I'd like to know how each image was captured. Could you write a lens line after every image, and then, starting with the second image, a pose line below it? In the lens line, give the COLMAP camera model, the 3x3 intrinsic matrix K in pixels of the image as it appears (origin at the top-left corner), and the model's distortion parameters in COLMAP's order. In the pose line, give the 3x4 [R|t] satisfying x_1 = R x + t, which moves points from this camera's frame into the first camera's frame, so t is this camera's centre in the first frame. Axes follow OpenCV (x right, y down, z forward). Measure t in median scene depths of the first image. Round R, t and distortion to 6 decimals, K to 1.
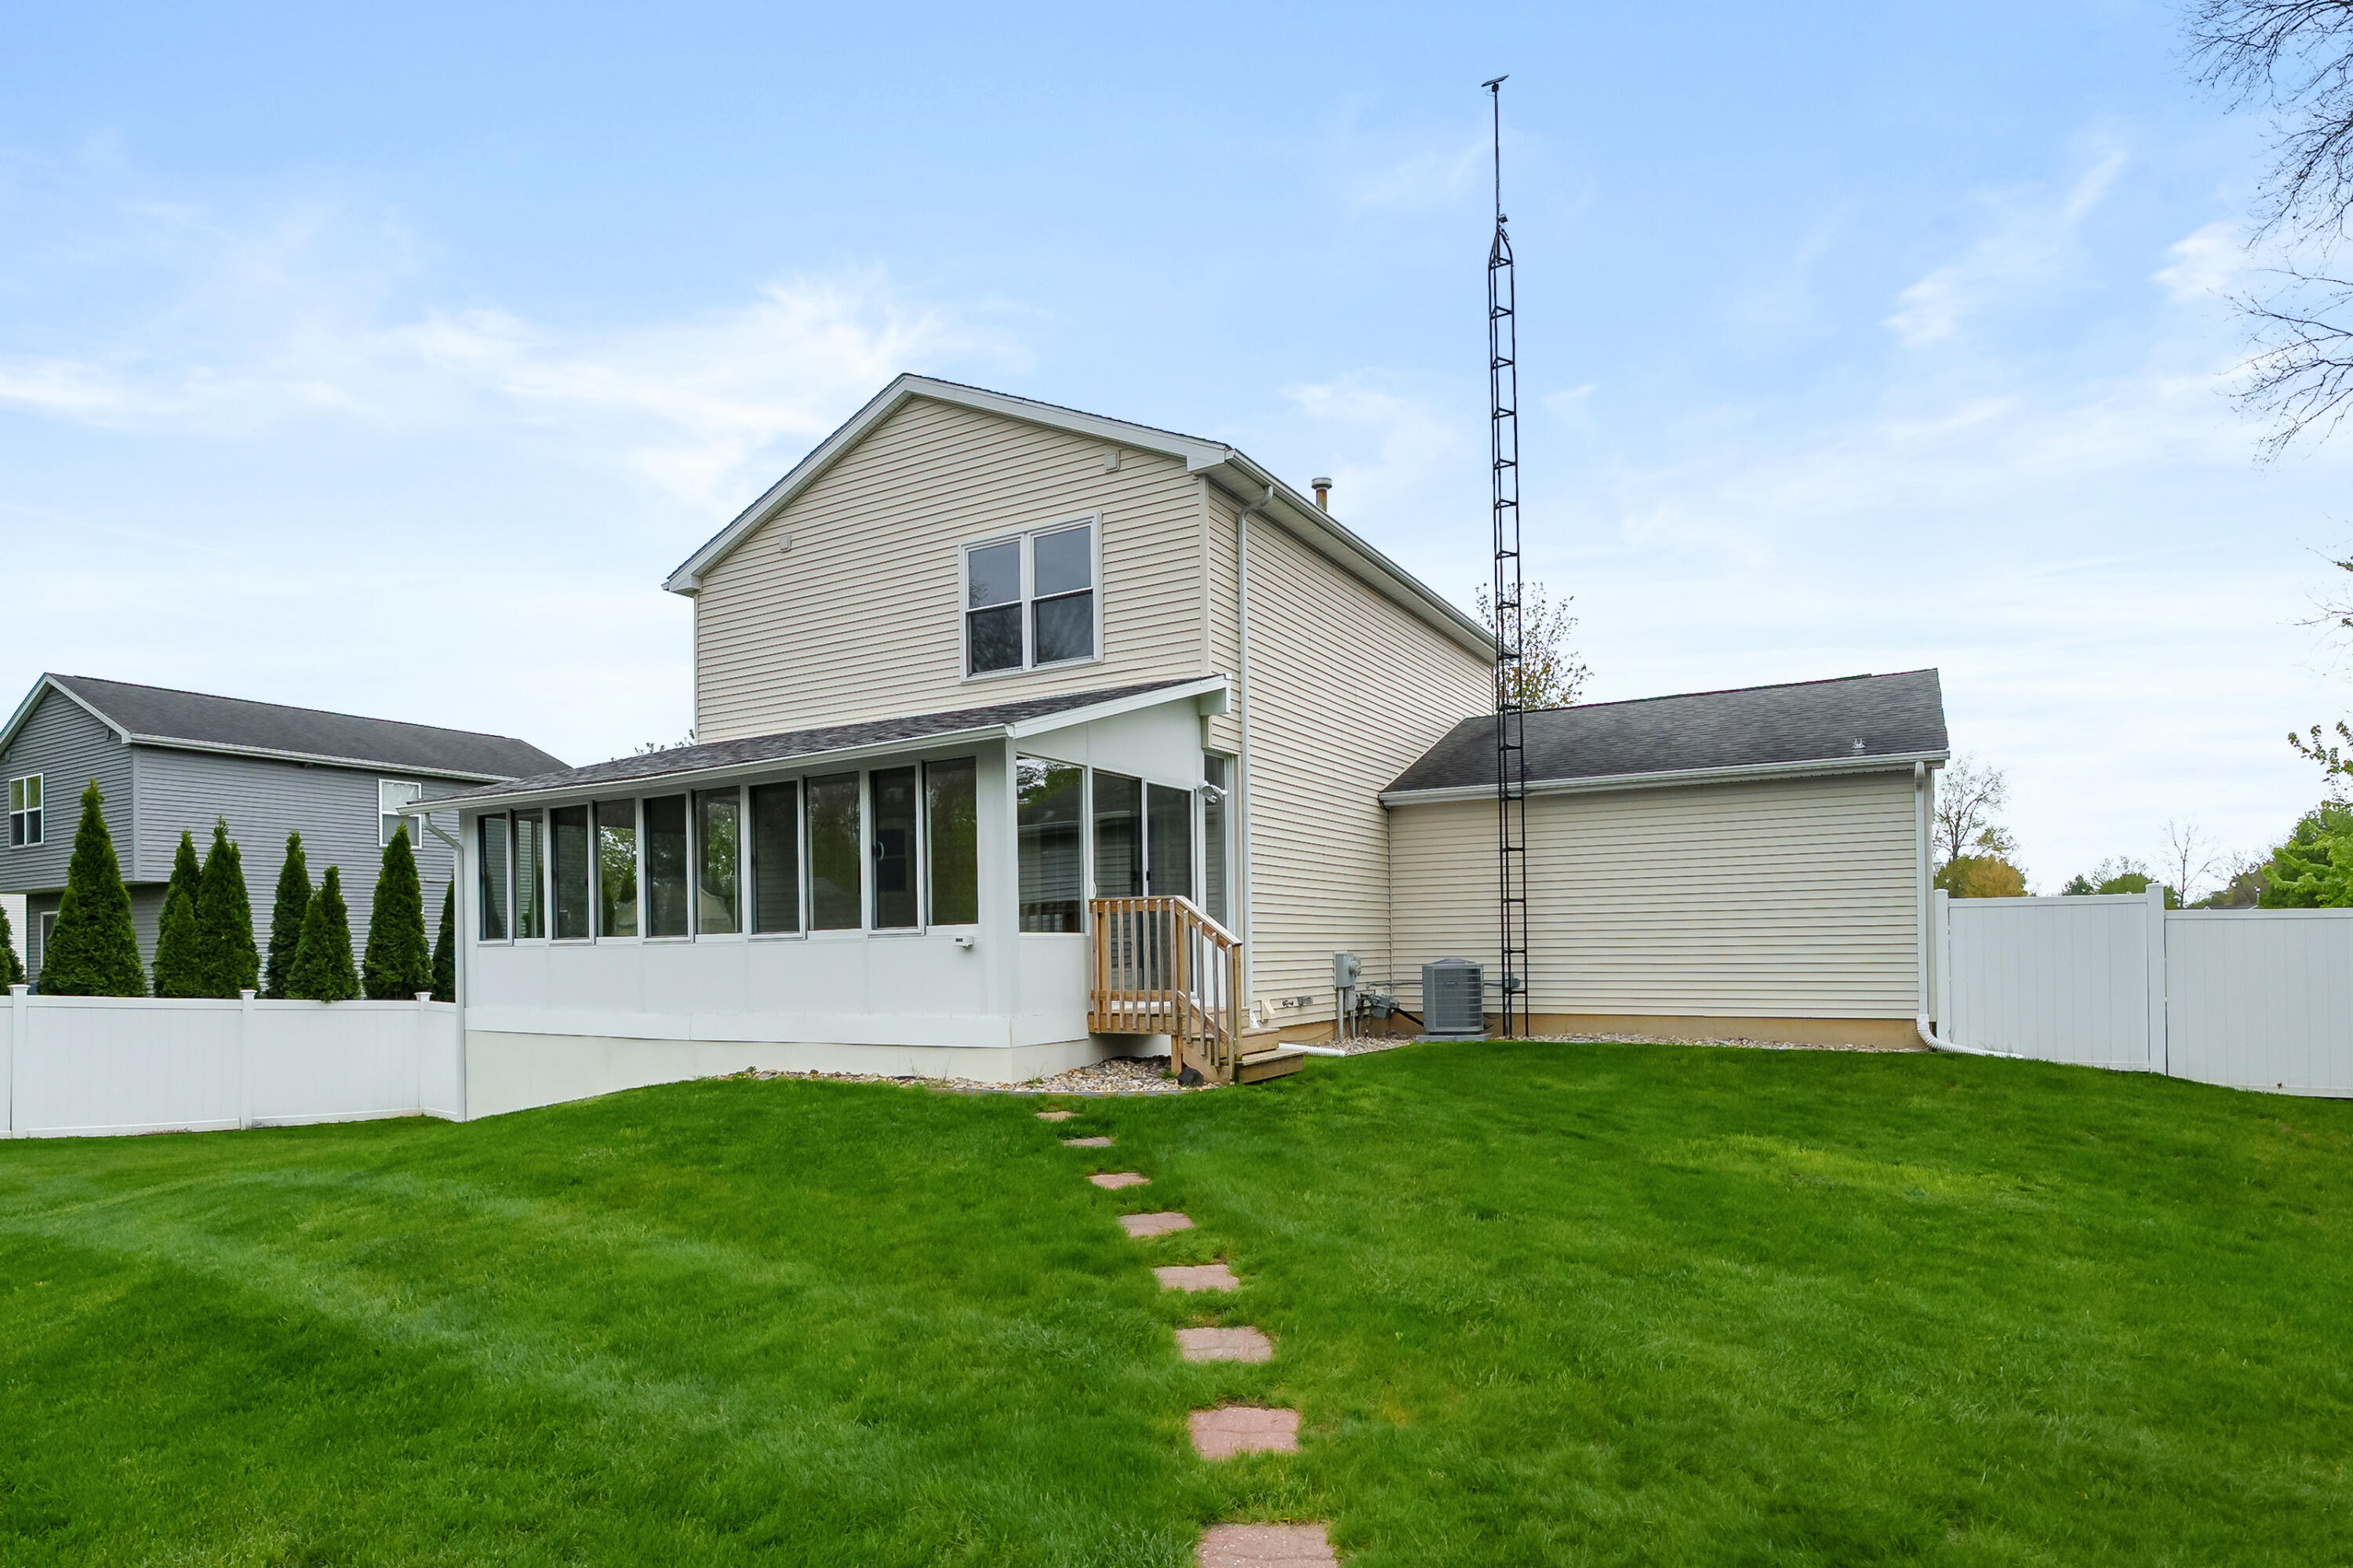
lens RADIAL K [[1187.1, 0, 1166.3], [0, 1187.1, 931.7], [0, 0, 1]] dist [-0.004597, 0.000437]
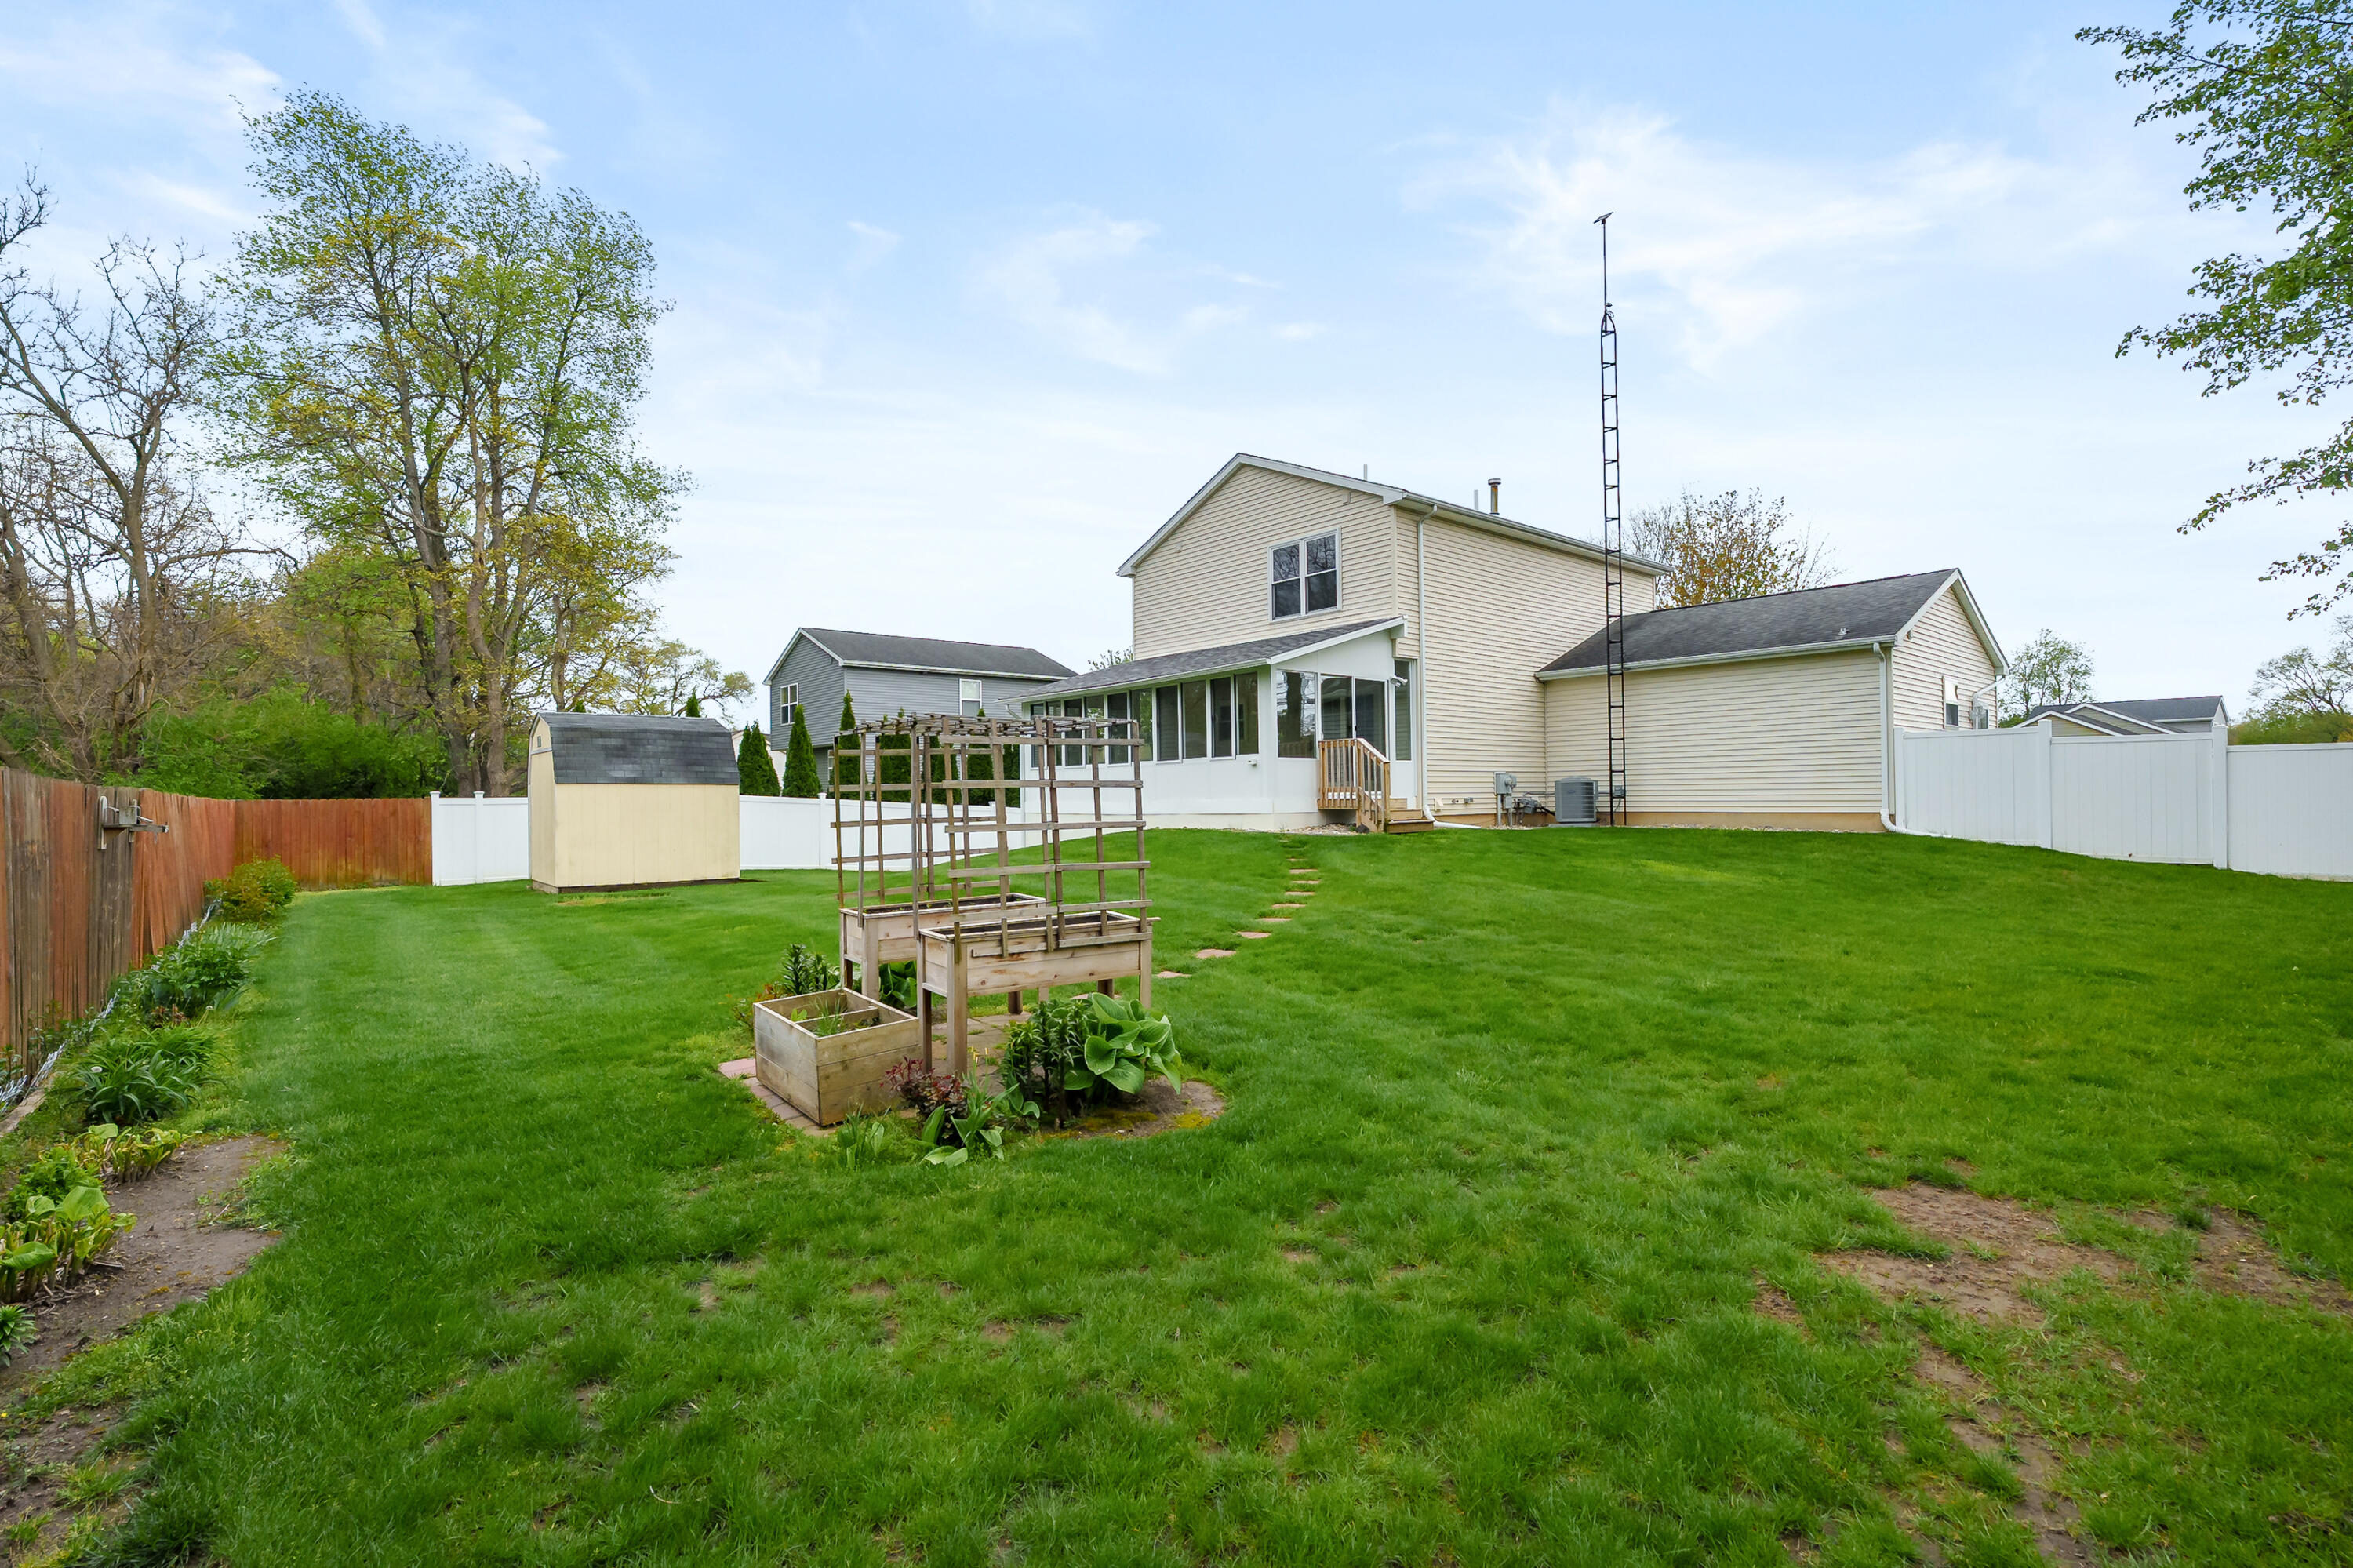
lens RADIAL K [[1062.8, 0, 1167.0], [0, 1062.8, 781.1], [0, 0, 1]] dist [-0.002902, 0.000061]
pose [[0.937731, -0.003061, -0.347350, 0.252662], [0.003302, 0.999995, 0.000103, 0.030749], [0.347347, -0.001244, 0.937736, -0.594968]]
